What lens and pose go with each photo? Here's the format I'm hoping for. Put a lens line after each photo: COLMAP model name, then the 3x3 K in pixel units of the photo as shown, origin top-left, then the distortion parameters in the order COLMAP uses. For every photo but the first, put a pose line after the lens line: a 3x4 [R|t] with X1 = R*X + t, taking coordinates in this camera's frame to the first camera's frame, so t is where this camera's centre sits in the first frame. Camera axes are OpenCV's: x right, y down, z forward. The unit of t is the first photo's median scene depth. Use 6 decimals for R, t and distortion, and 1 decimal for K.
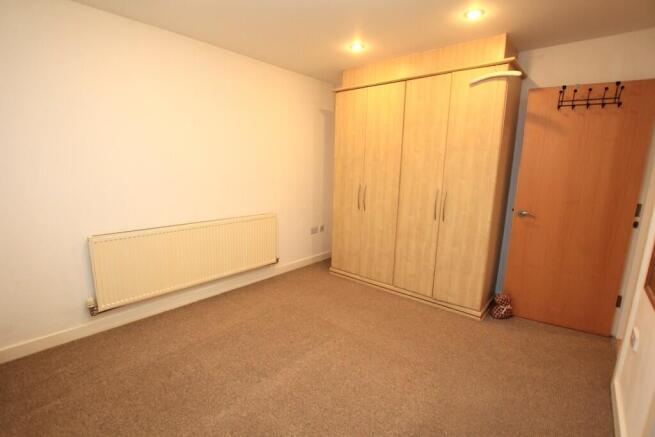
lens RADIAL K [[303.7, 0, 323.6], [0, 303.7, 222.1], [0, 0, 1]] dist [-0.029440, -0.000130]
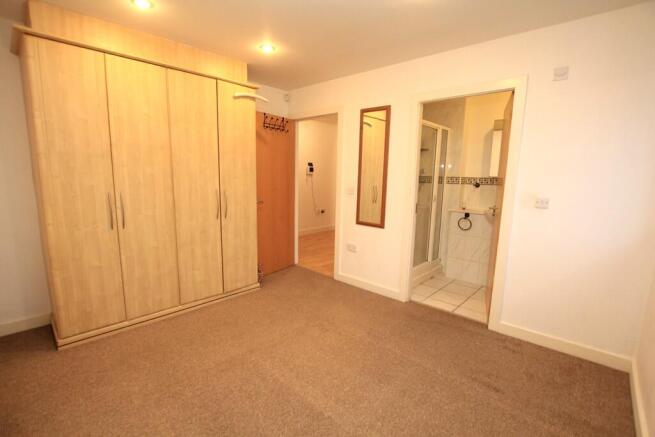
lens RADIAL K [[303.7, 0, 323.6], [0, 303.7, 222.1], [0, 0, 1]] dist [-0.029440, -0.000130]
pose [[0.038403, -0.179892, 0.982937, -0.602167], [0.161099, 0.971909, 0.171579, -0.110124], [-0.986191, 0.151761, 0.066305, 0.542182]]
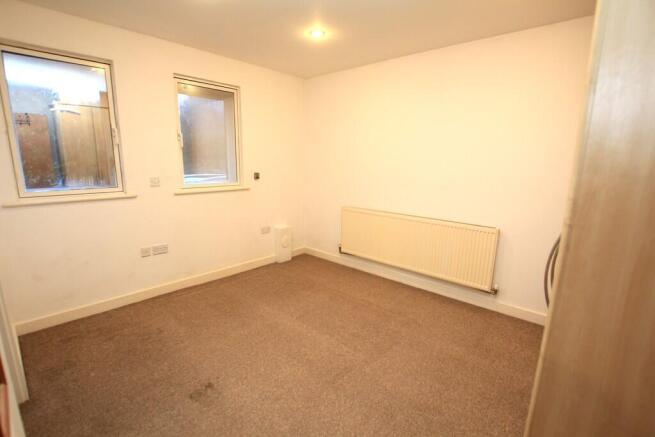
lens RADIAL K [[303.7, 0, 323.6], [0, 303.7, 222.1], [0, 0, 1]] dist [-0.029440, -0.000130]
pose [[-0.033530, 0.179571, -0.983173, 0.684373], [-0.194483, 0.963750, 0.182656, -0.114546], [0.980333, 0.197335, 0.002609, 0.655067]]
